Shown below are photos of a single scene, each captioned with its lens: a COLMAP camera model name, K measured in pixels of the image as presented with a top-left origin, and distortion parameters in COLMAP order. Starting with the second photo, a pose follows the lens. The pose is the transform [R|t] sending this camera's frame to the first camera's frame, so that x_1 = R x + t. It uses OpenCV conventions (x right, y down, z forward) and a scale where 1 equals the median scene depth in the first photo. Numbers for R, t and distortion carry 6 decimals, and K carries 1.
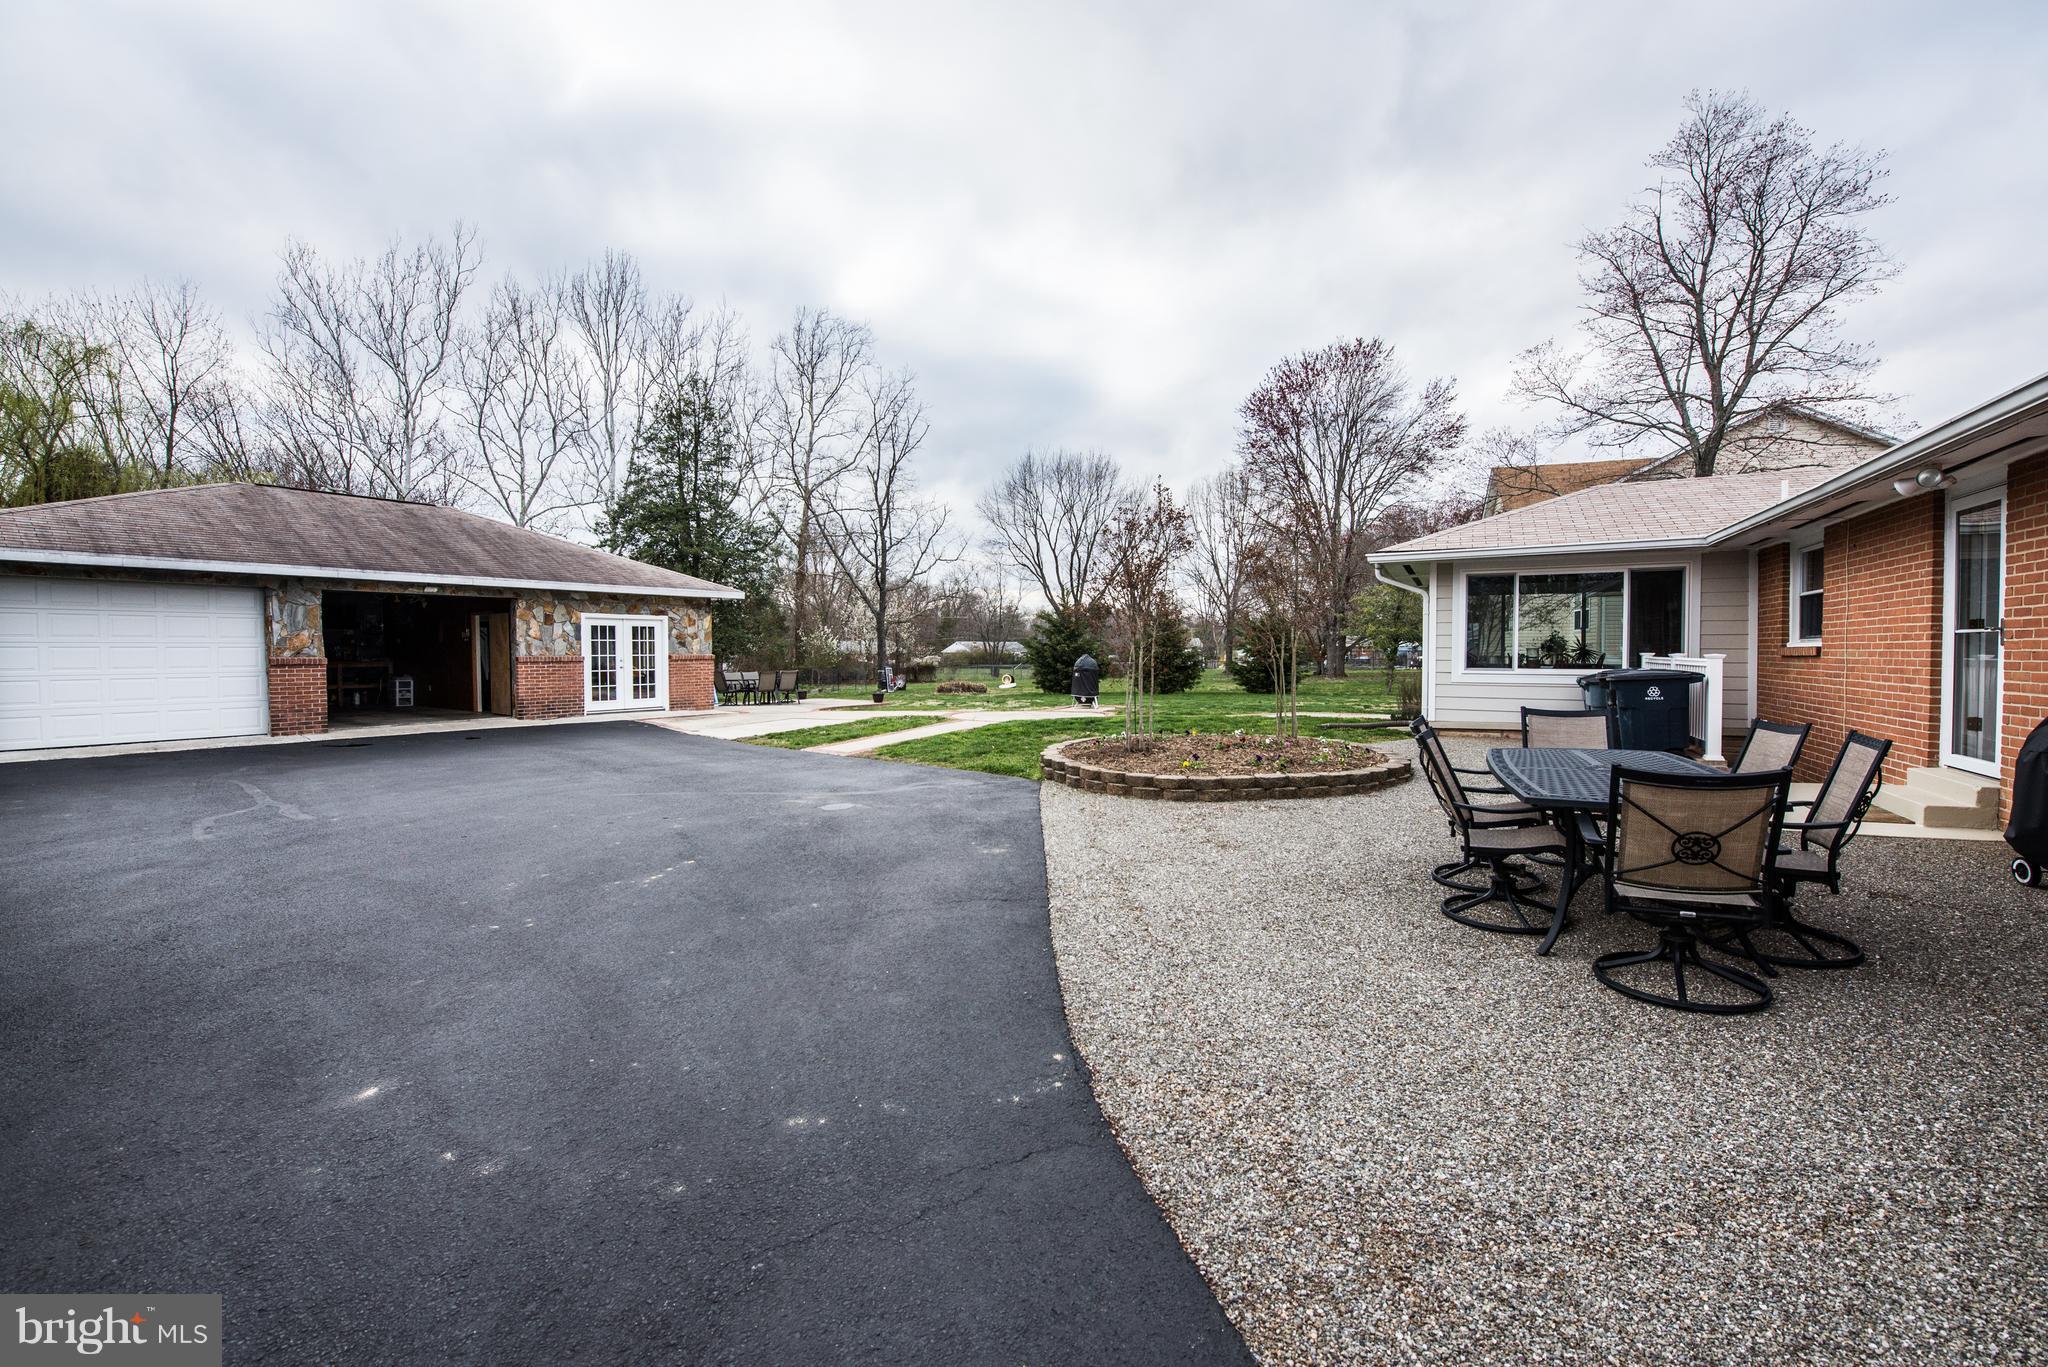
lens RADIAL K [[819.6, 0, 1021.4], [0, 819.6, 676.2], [0, 0, 1]] dist [-0.009717, -0.003800]
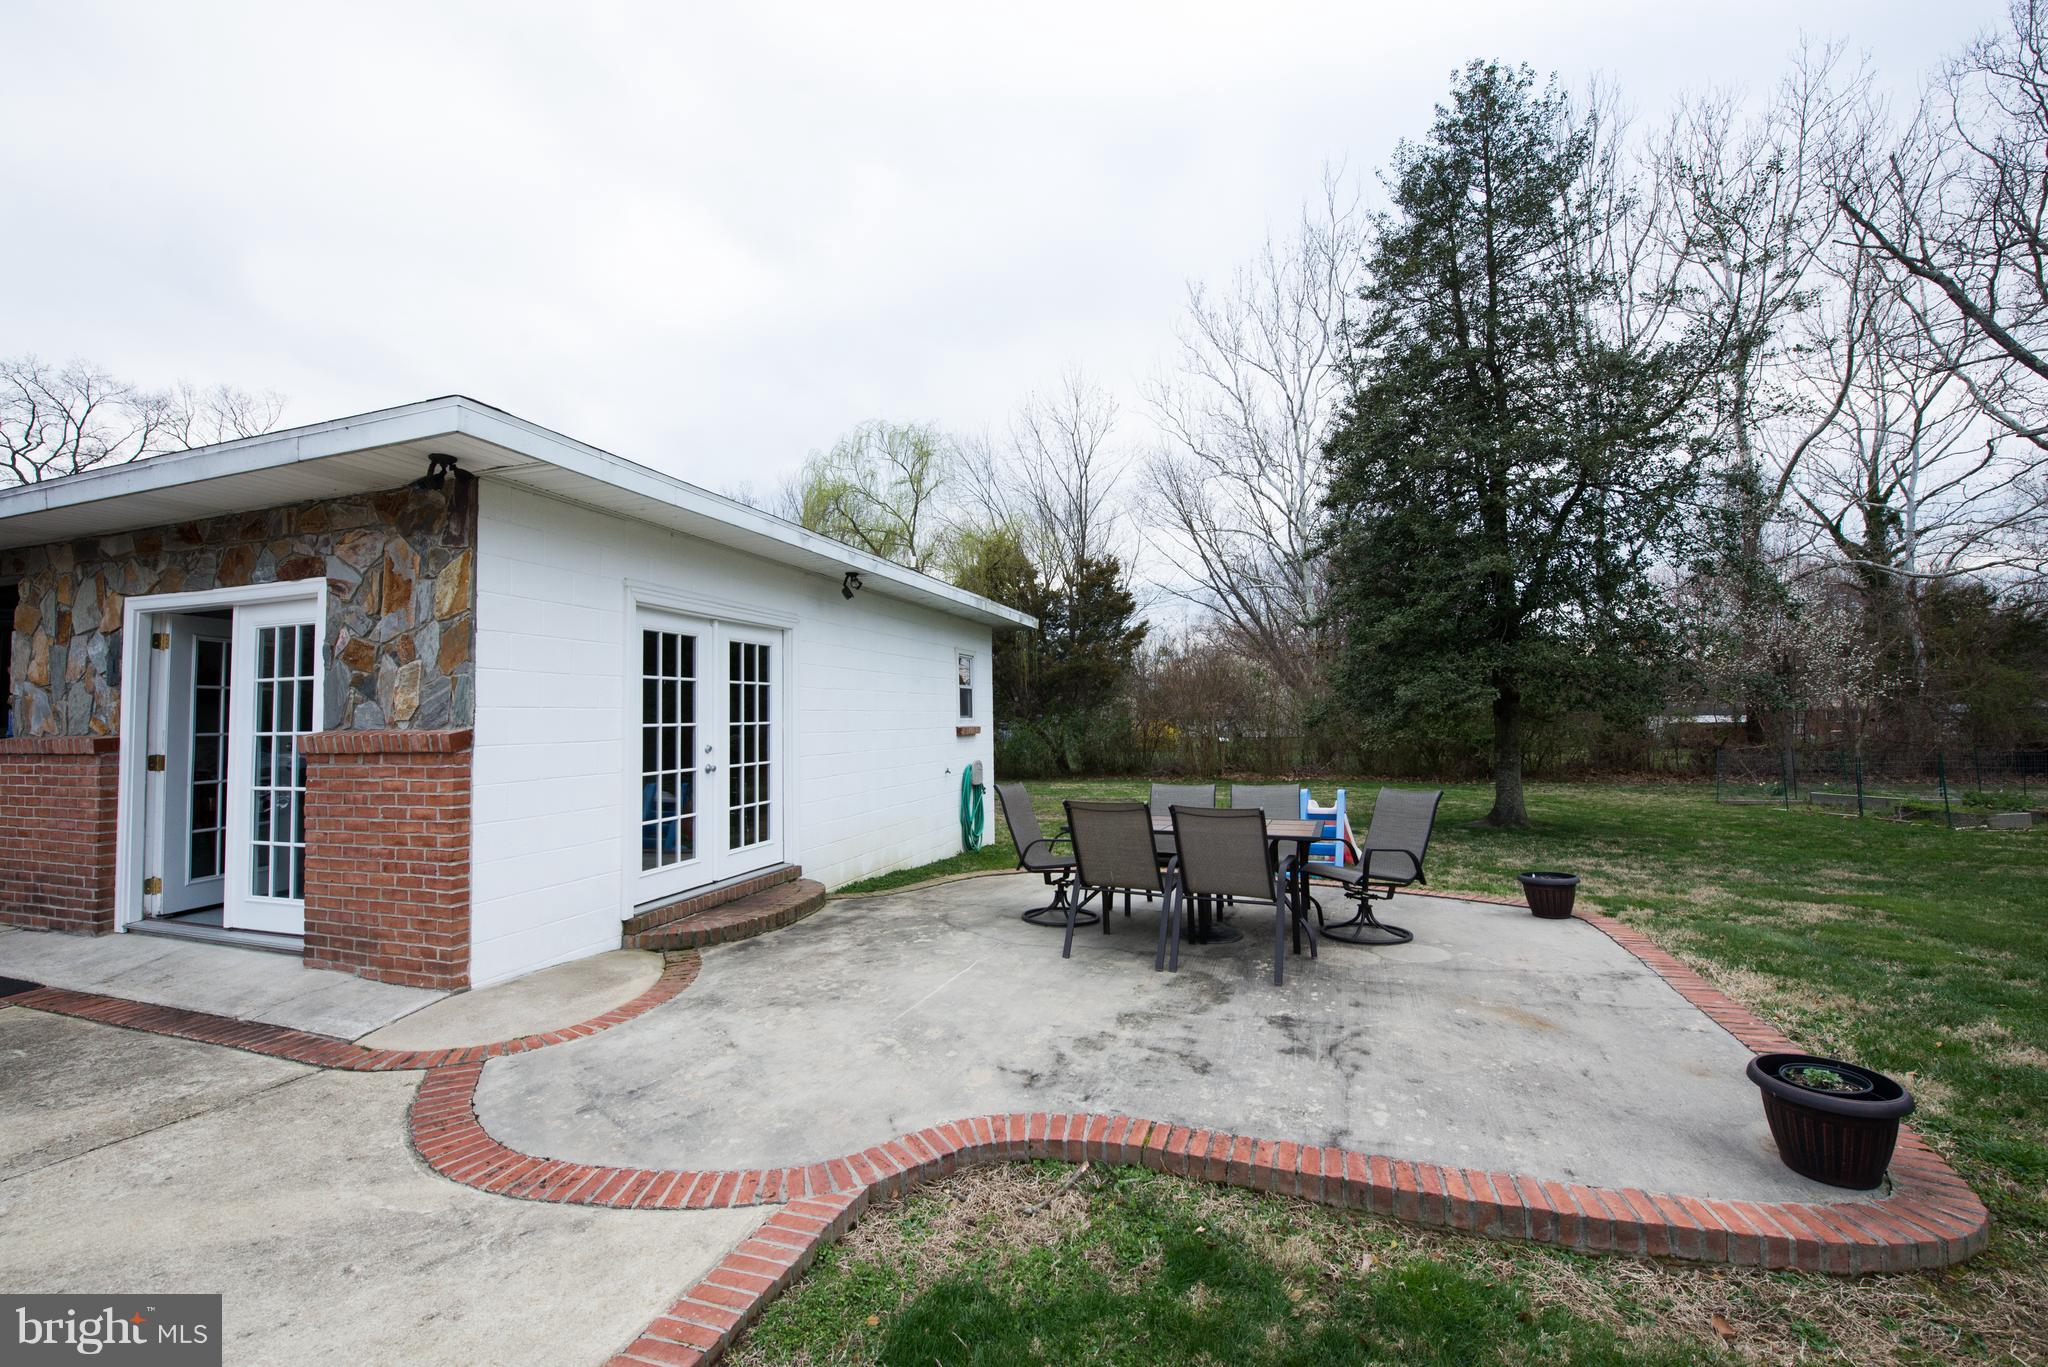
lens RADIAL K [[819.6, 0, 1021.4], [0, 819.6, 676.2], [0, 0, 1]] dist [-0.009717, -0.003800]
pose [[0.306944, -0.046712, -0.950581, -0.132011], [-0.011829, 0.998530, -0.052888, -0.032152], [0.951654, 0.027478, 0.305940, 1.113653]]
